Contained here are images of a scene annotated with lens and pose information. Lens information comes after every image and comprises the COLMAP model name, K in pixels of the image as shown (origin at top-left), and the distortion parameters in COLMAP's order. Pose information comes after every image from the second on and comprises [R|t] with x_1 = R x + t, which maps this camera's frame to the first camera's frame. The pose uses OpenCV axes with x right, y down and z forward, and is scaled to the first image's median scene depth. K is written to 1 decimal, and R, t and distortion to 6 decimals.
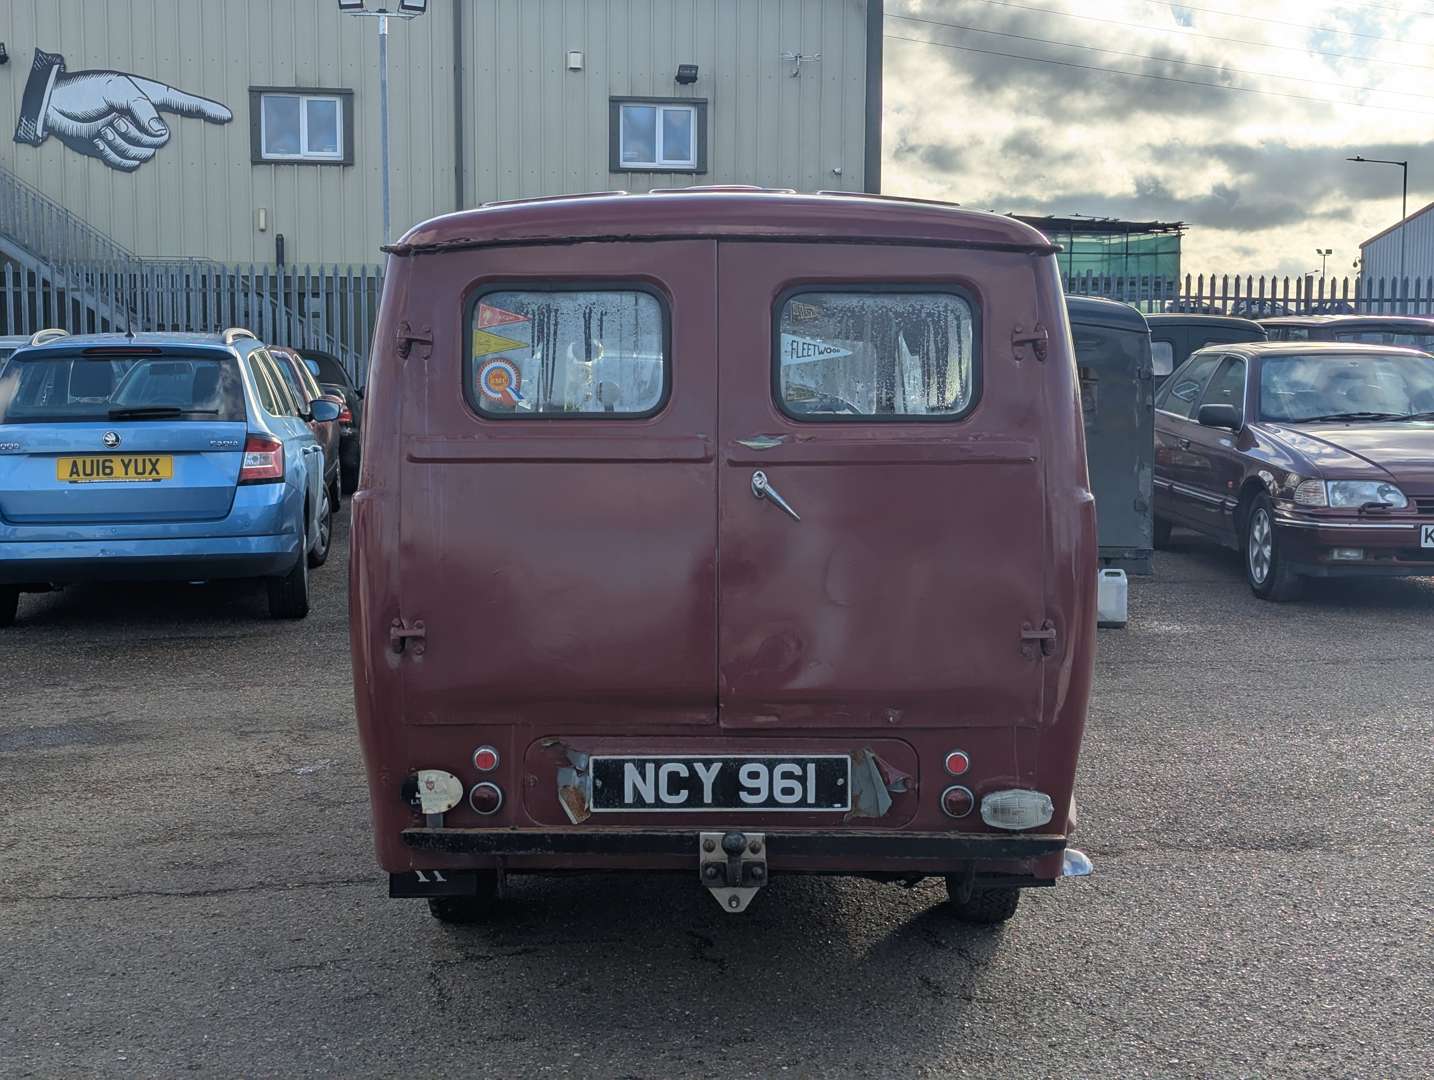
lens RADIAL K [[2011.2, 0, 717.0], [0, 2011.2, 540.0], [0, 0, 1]] dist [0.195268, -0.658150]
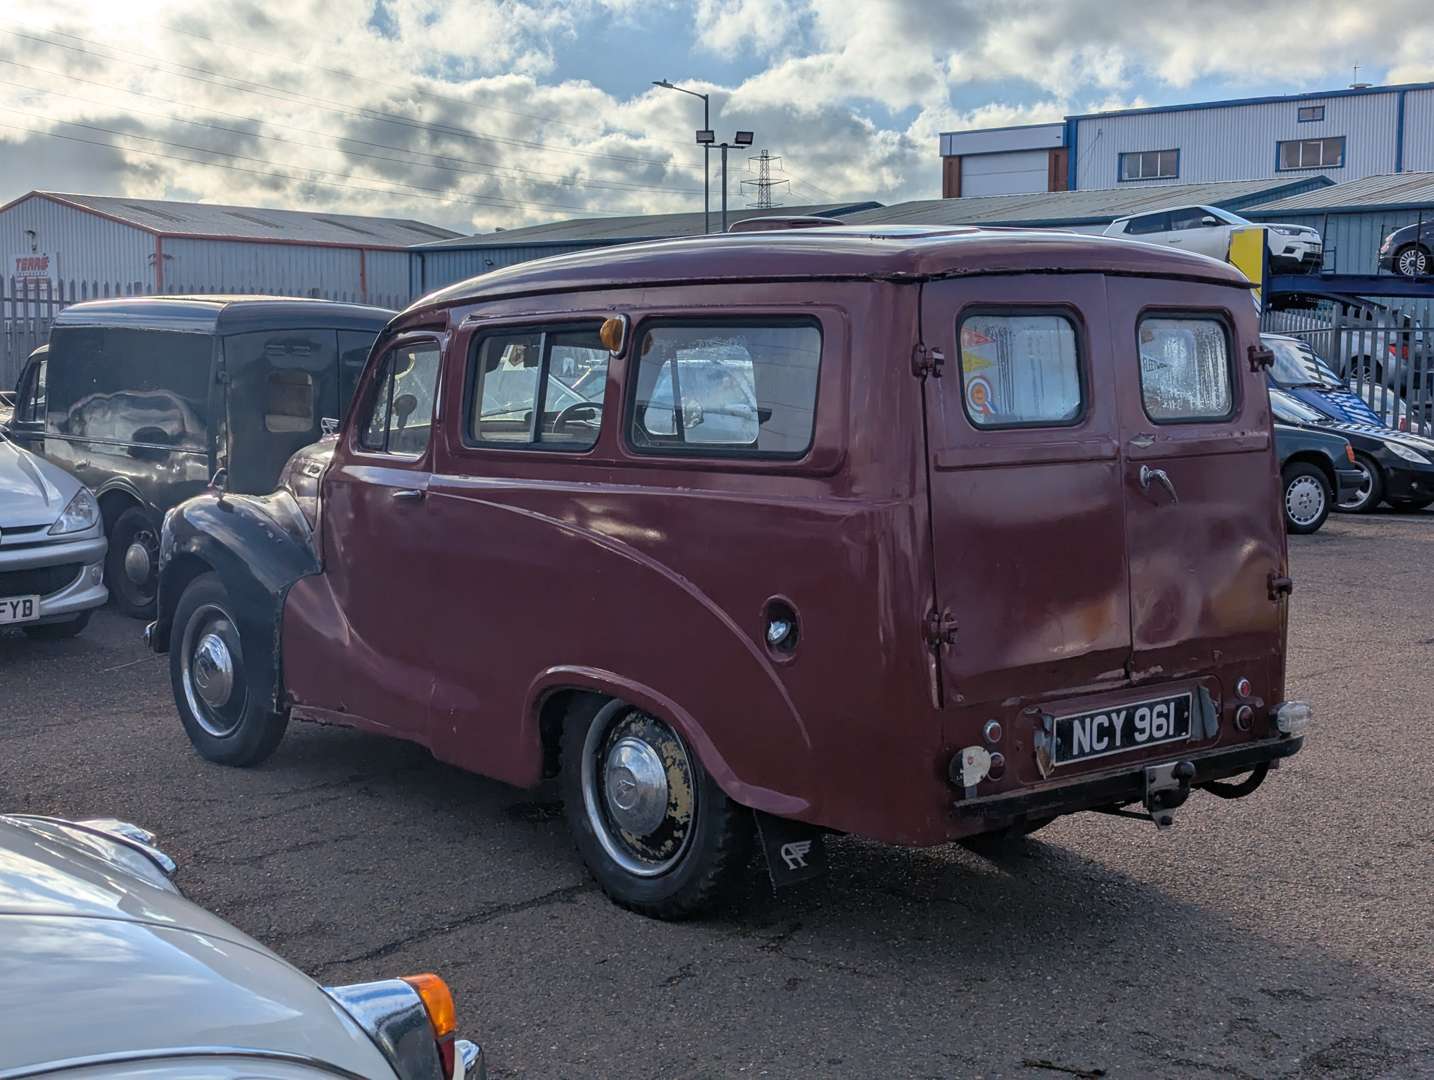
lens RADIAL K [[2011.2, 0, 717.0], [0, 2011.2, 540.0], [0, 0, 1]] dist [0.195268, -0.658150]
pose [[0.744197, -0.064720, 0.664817, -0.970542], [0.064505, 0.997606, 0.024910, -0.036094], [-0.664838, 0.024346, 0.746590, 0.260592]]
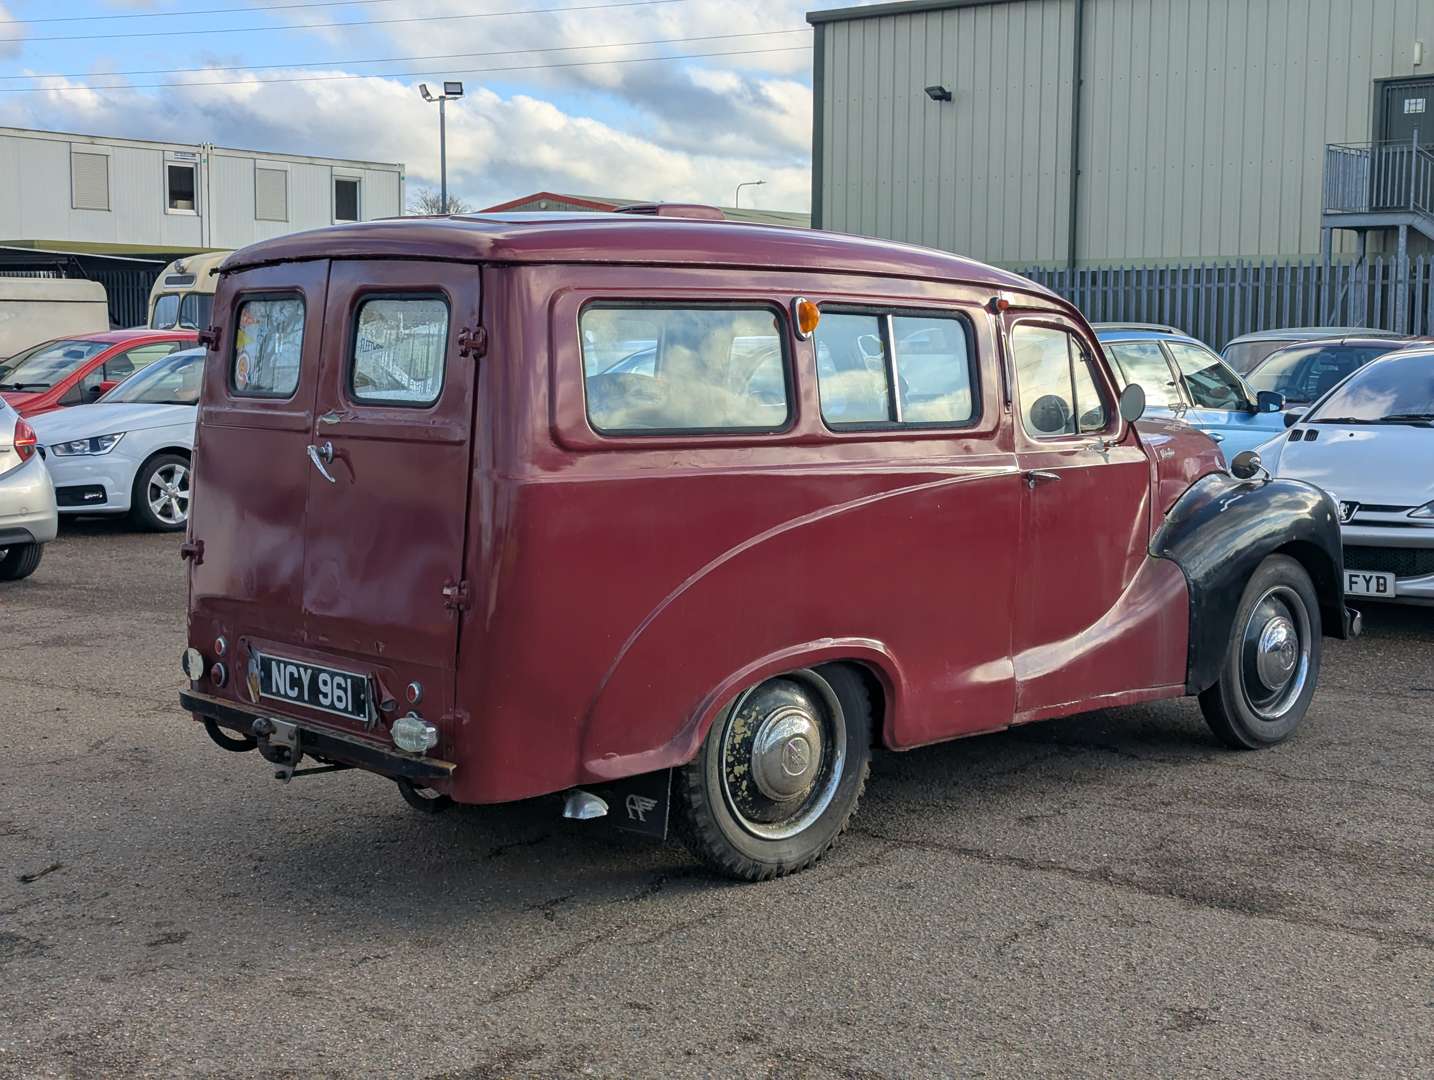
lens RADIAL K [[2011.2, 0, 717.0], [0, 2011.2, 540.0], [0, 0, 1]] dist [0.195268, -0.658150]
pose [[0.680891, 0.076849, -0.728342, 1.101757], [-0.071929, 0.996689, 0.037920, -0.038148], [0.728844, 0.026570, 0.684164, 0.308634]]
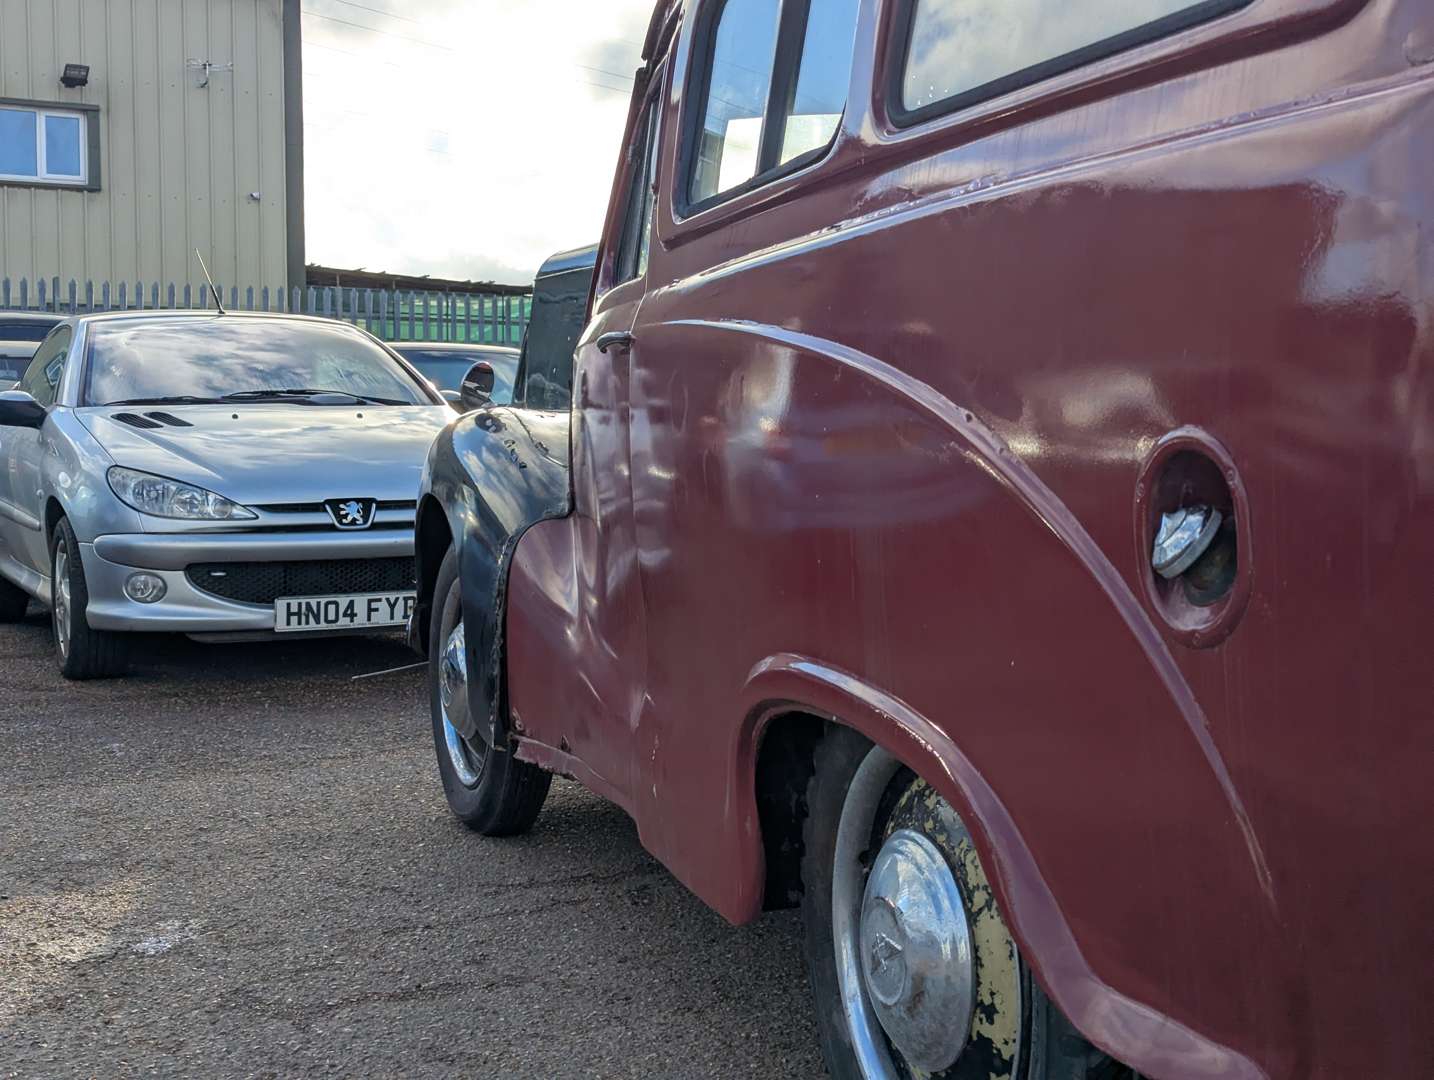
lens RADIAL K [[2011.2, 0, 717.0], [0, 2011.2, 540.0], [0, 0, 1]] dist [0.195268, -0.658150]
pose [[0.935503, -0.020047, 0.352749, -0.408187], [0.034565, 0.998793, -0.034906, 0.056177], [-0.351623, 0.044847, 0.935067, 0.762584]]
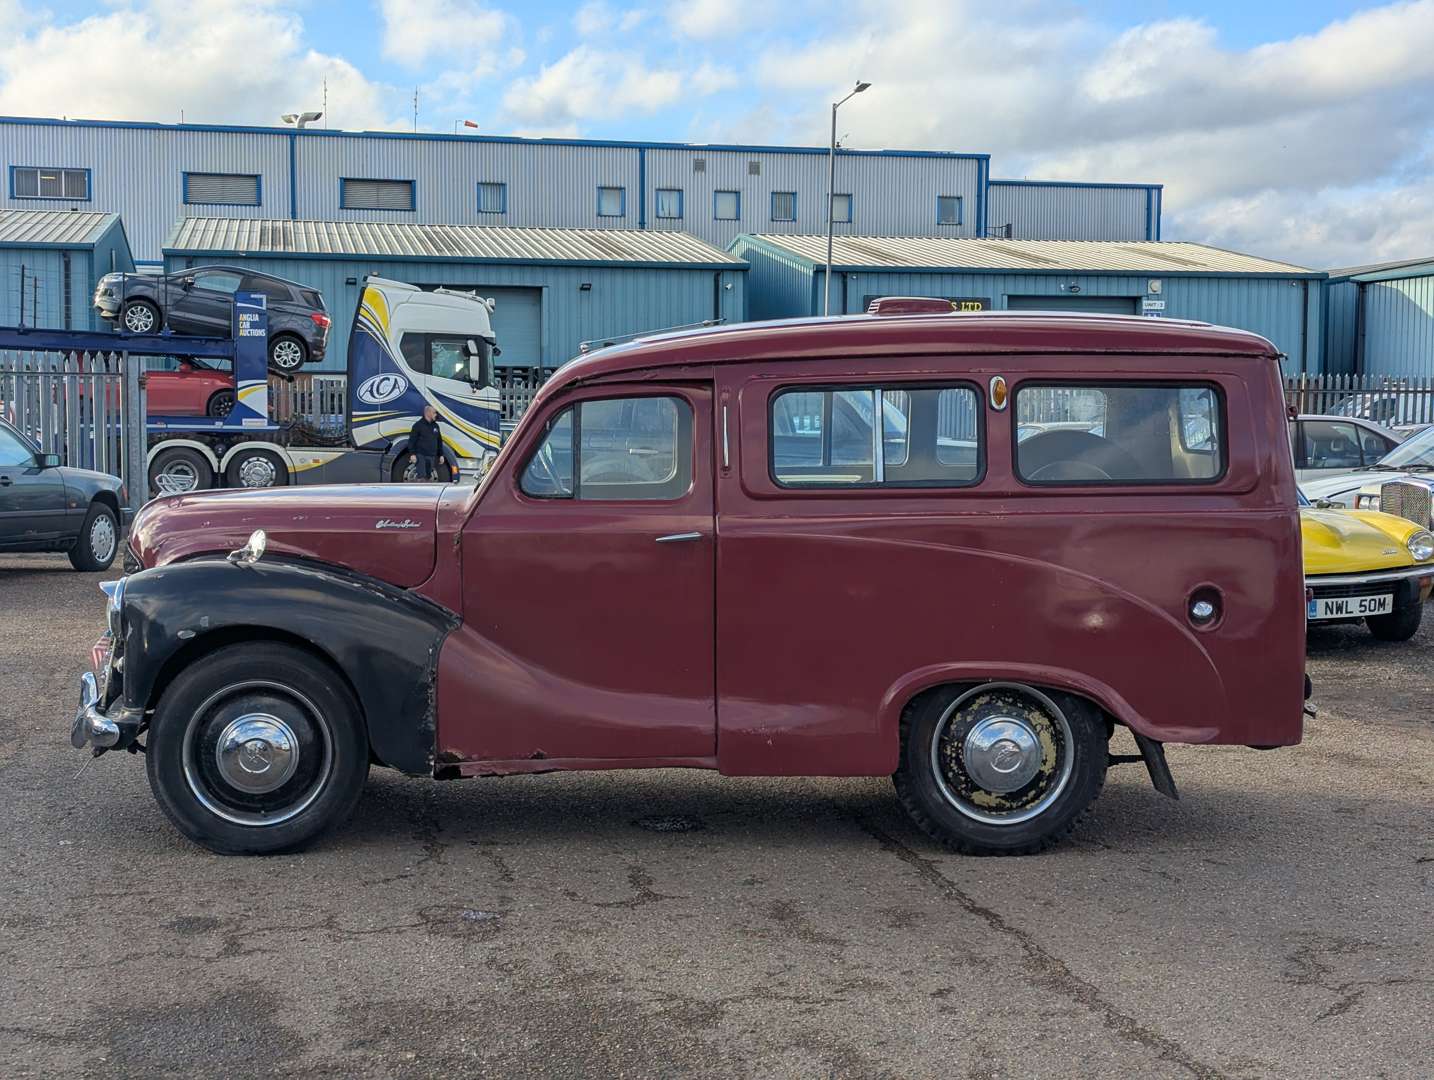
lens RADIAL K [[2011.2, 0, 717.0], [0, 2011.2, 540.0], [0, 0, 1]] dist [0.195268, -0.658150]
pose [[-0.080584, -0.074721, 0.993943, -1.723463], [0.090202, 0.992548, 0.081930, -0.170135], [-0.992658, 0.096258, -0.073243, 1.572938]]
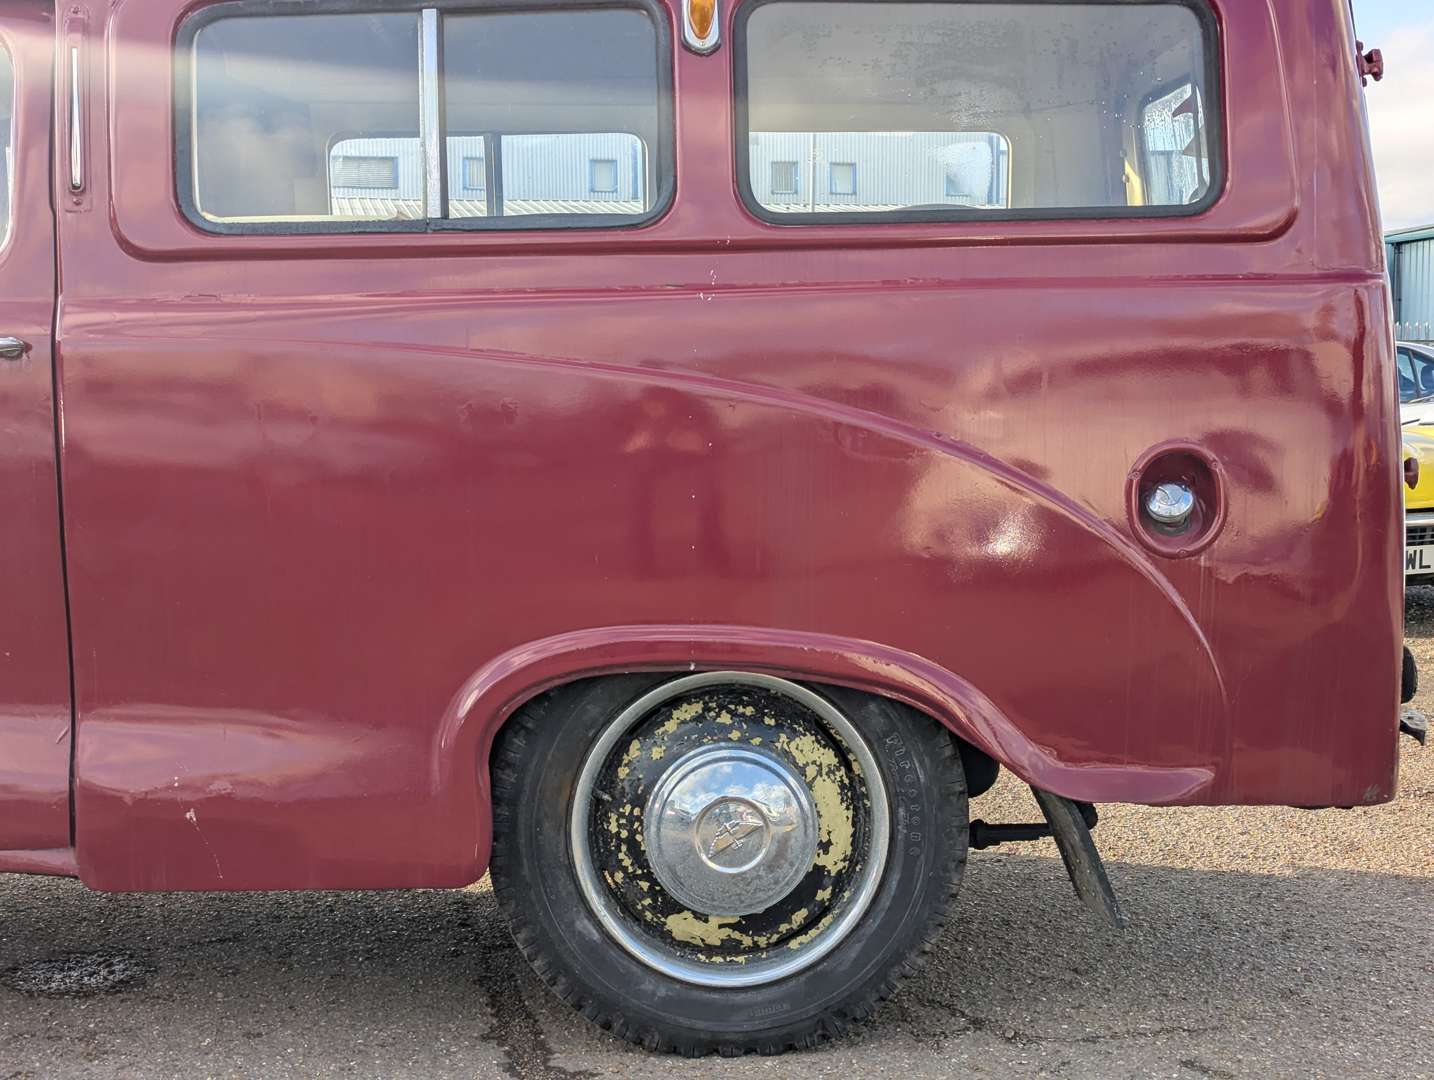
lens RADIAL K [[2017.0, 0, 668.8], [0, 2017.0, 545.7], [0, 0, 1]] dist [0.212577, -0.815384]
pose [[-0.045279, -0.082879, 0.995530, -0.879021], [0.103422, 0.990809, 0.087189, -0.017555], [-0.993606, 0.106908, -0.036292, 1.286541]]
